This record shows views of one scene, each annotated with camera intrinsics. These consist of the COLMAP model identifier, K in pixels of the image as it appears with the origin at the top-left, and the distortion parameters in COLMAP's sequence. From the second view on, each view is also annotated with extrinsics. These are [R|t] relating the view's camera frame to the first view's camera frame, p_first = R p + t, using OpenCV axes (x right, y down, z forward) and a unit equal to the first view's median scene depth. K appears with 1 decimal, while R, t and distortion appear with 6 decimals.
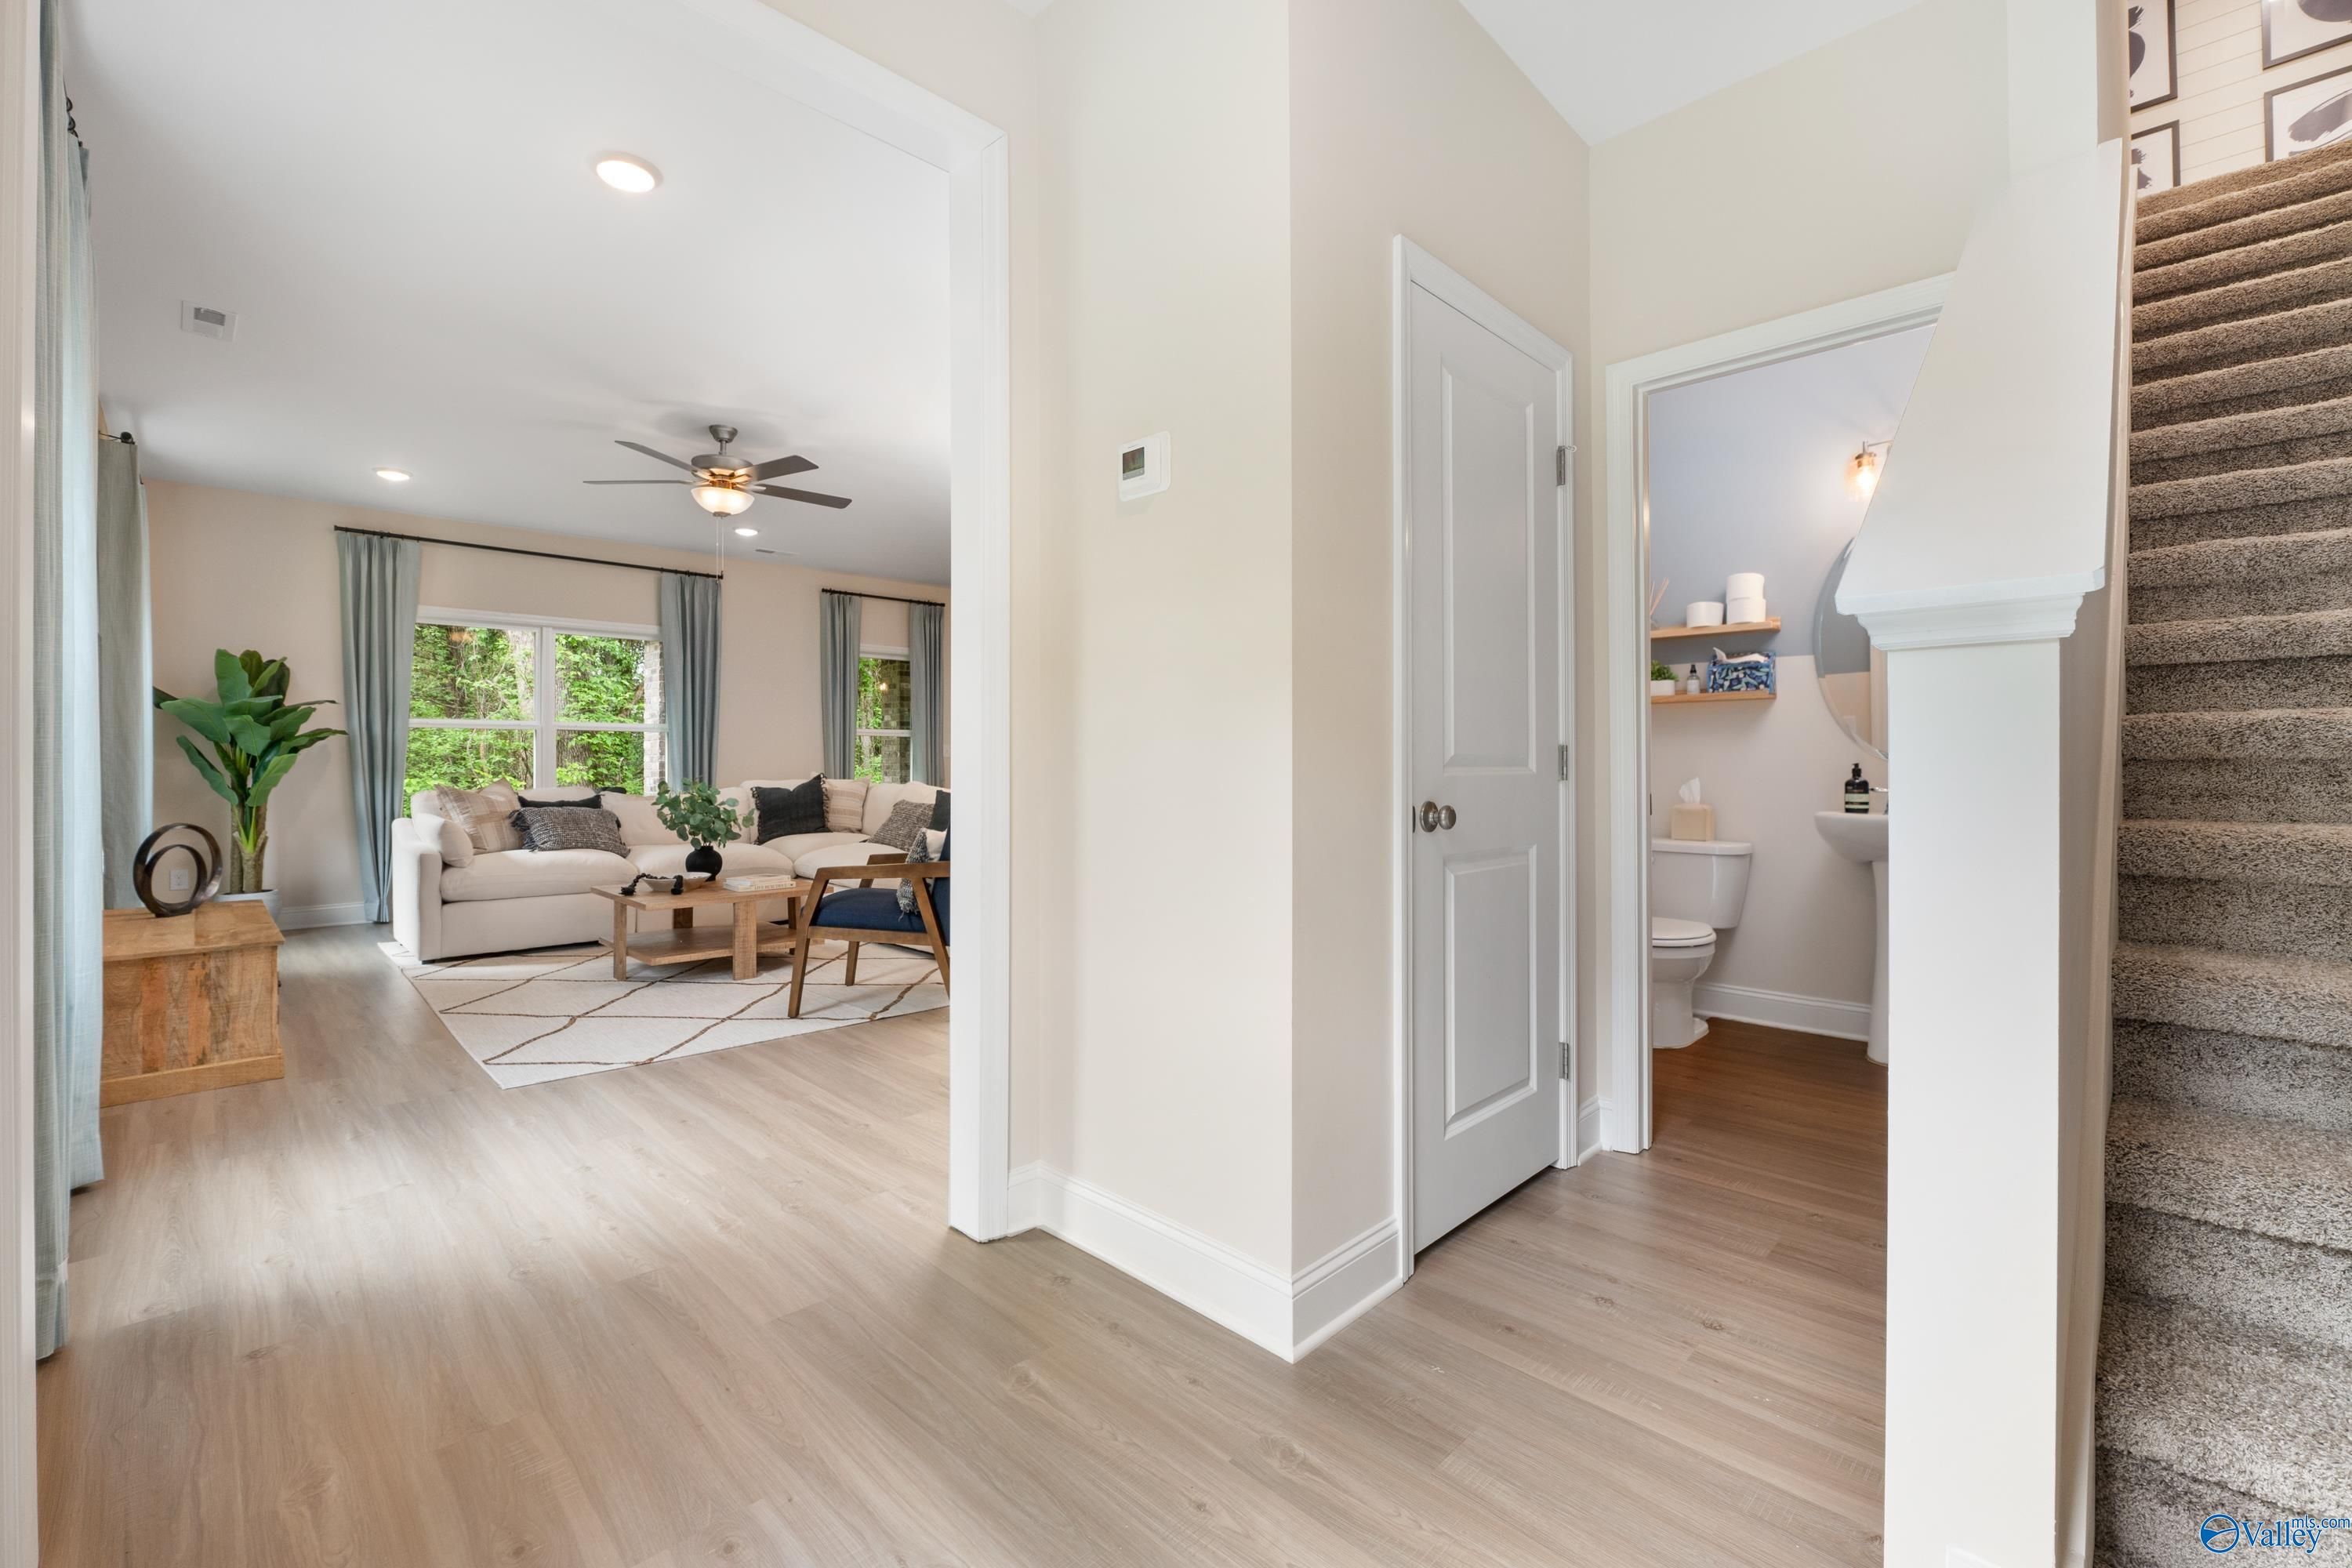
lens RADIAL K [[980.6, 0, 1164.5], [0, 980.6, 752.2], [0, 0, 1]] dist [-0.008659, -0.000045]
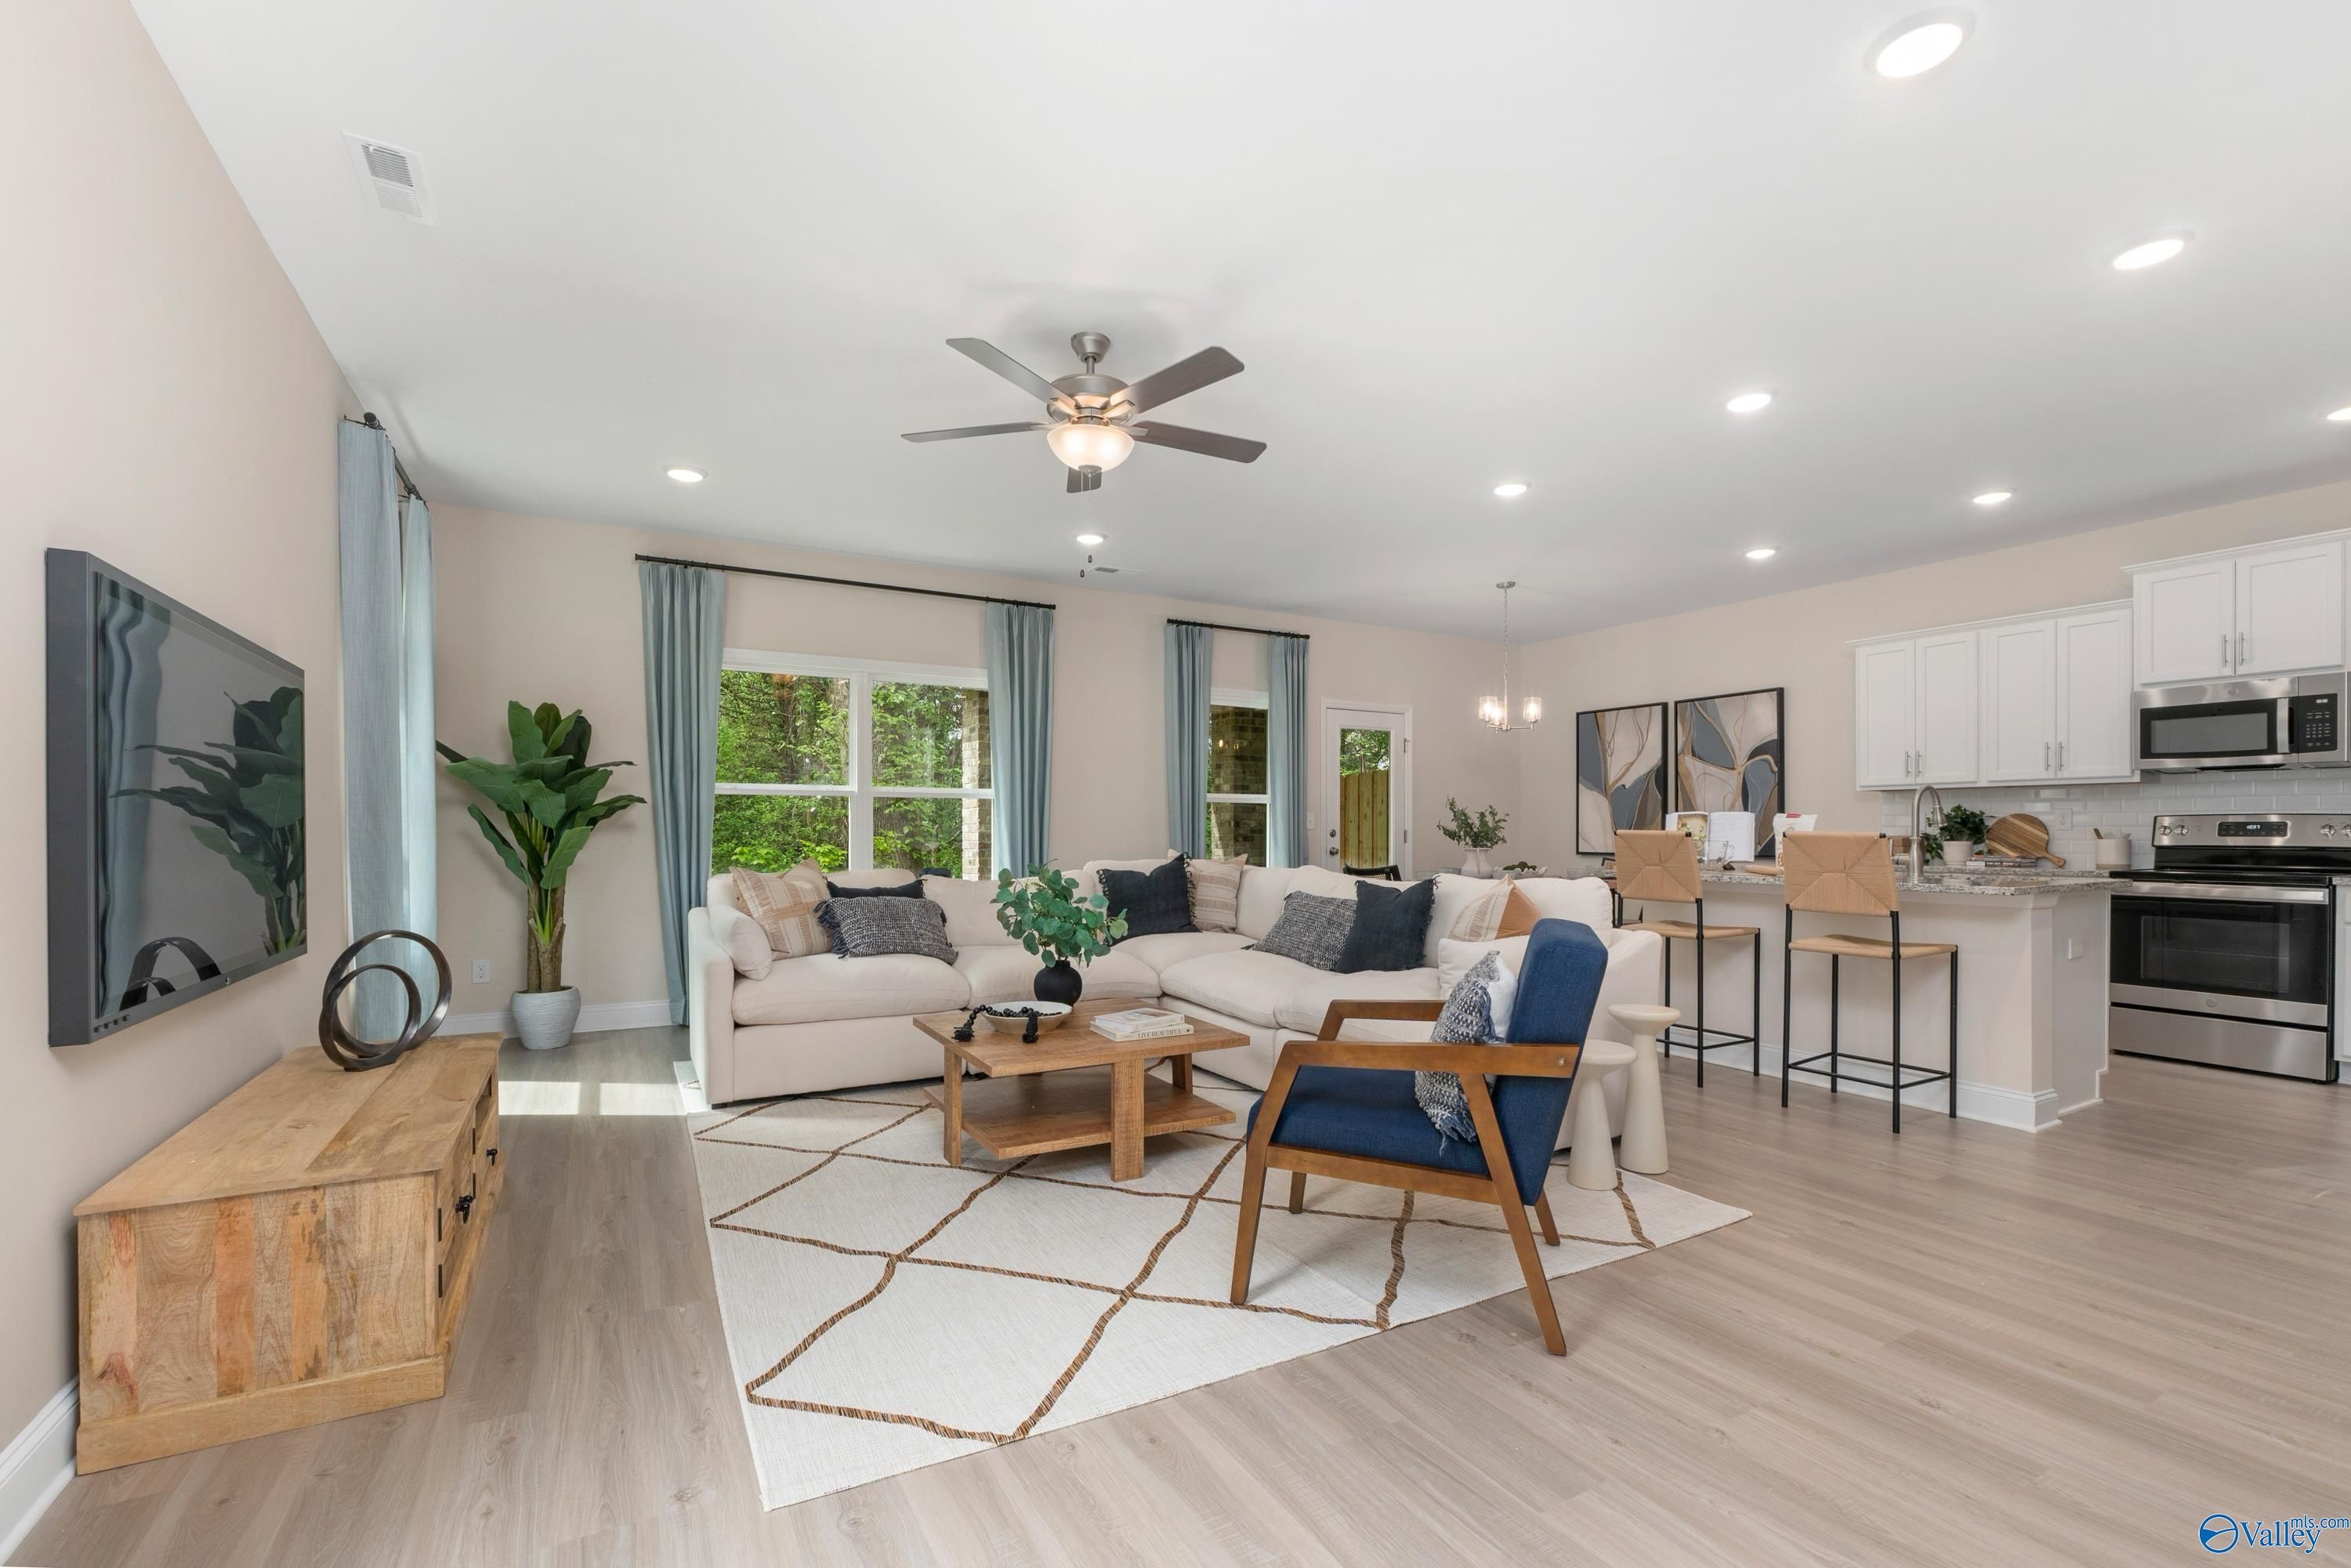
lens RADIAL K [[996.6, 0, 1171.3], [0, 996.6, 833.6], [0, 0, 1]] dist [-0.001249, -0.000083]
pose [[0.963736, 0.005715, -0.266796, -0.194070], [-0.001525, 0.999872, 0.015912, -0.006540], [0.266853, -0.014928, 0.963622, 0.321945]]
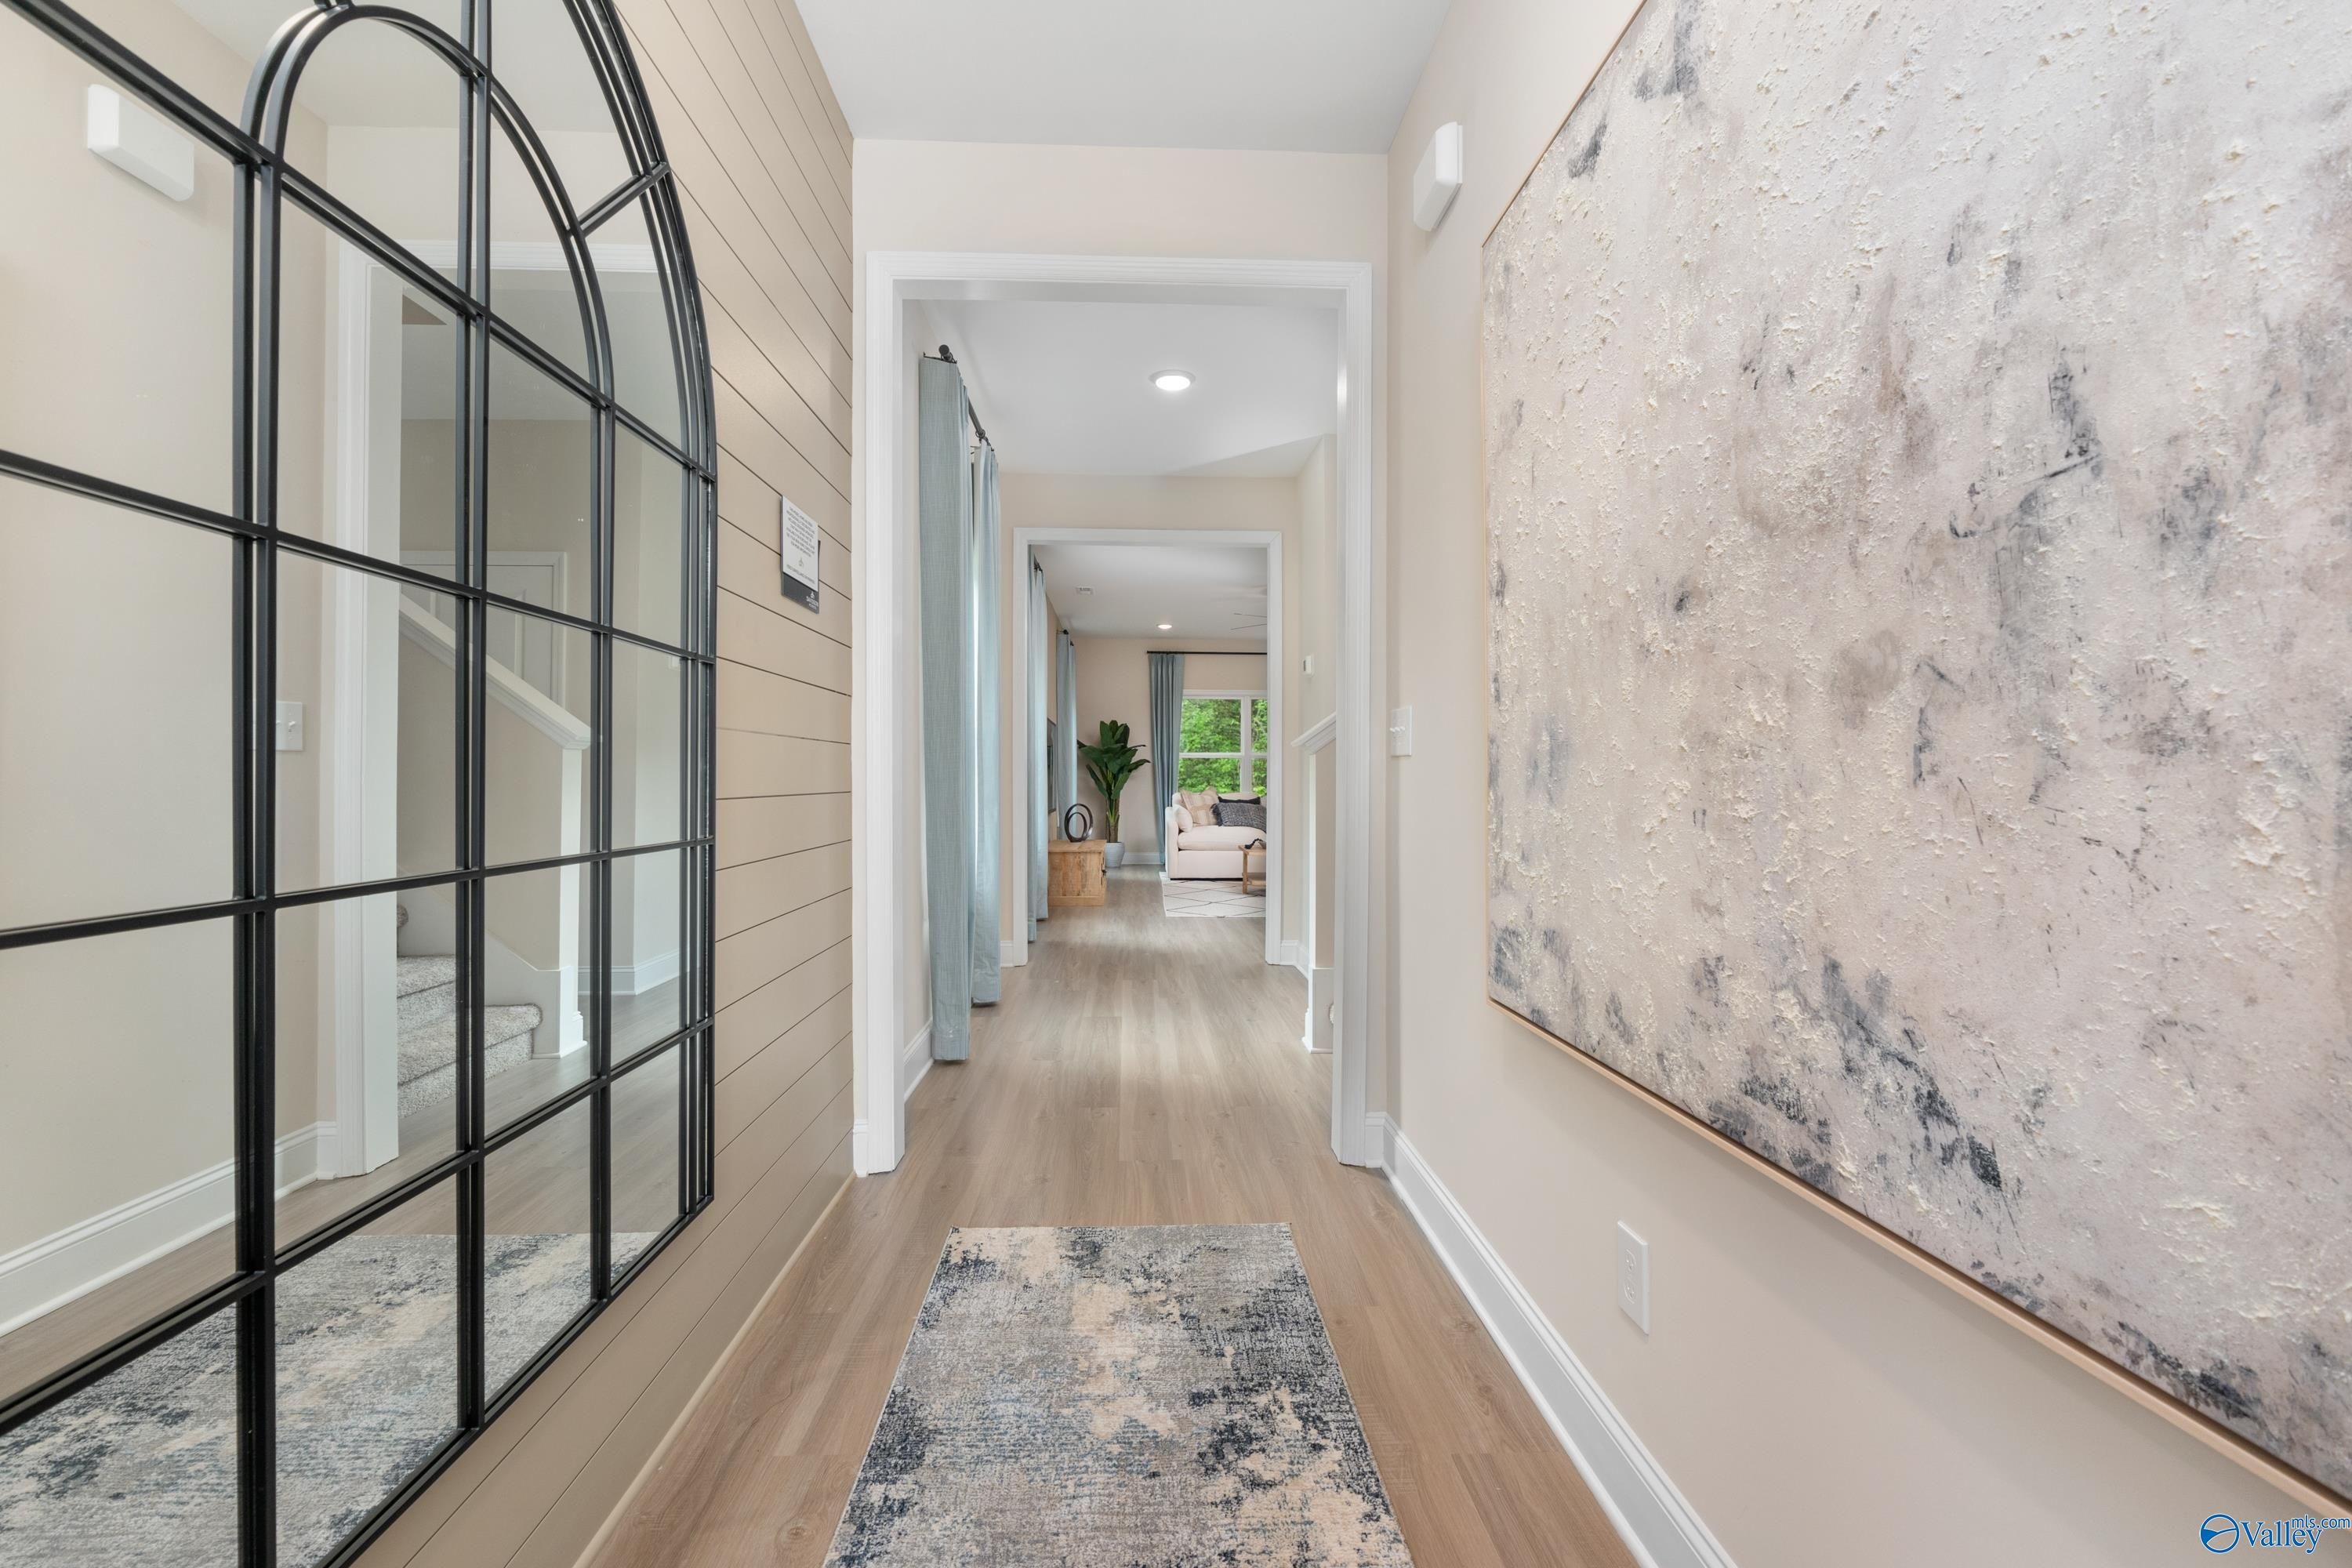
lens RADIAL K [[1006.9, 0, 1176.0], [0, 1006.9, 784.0], [0, 0, 1]] dist [0.000161, -0.000035]
pose [[0.737297, 0.009271, -0.675505, 0.549716], [0.000733, 0.999894, 0.014522, -0.005087], [0.675568, -0.011202, 0.737212, -0.432701]]
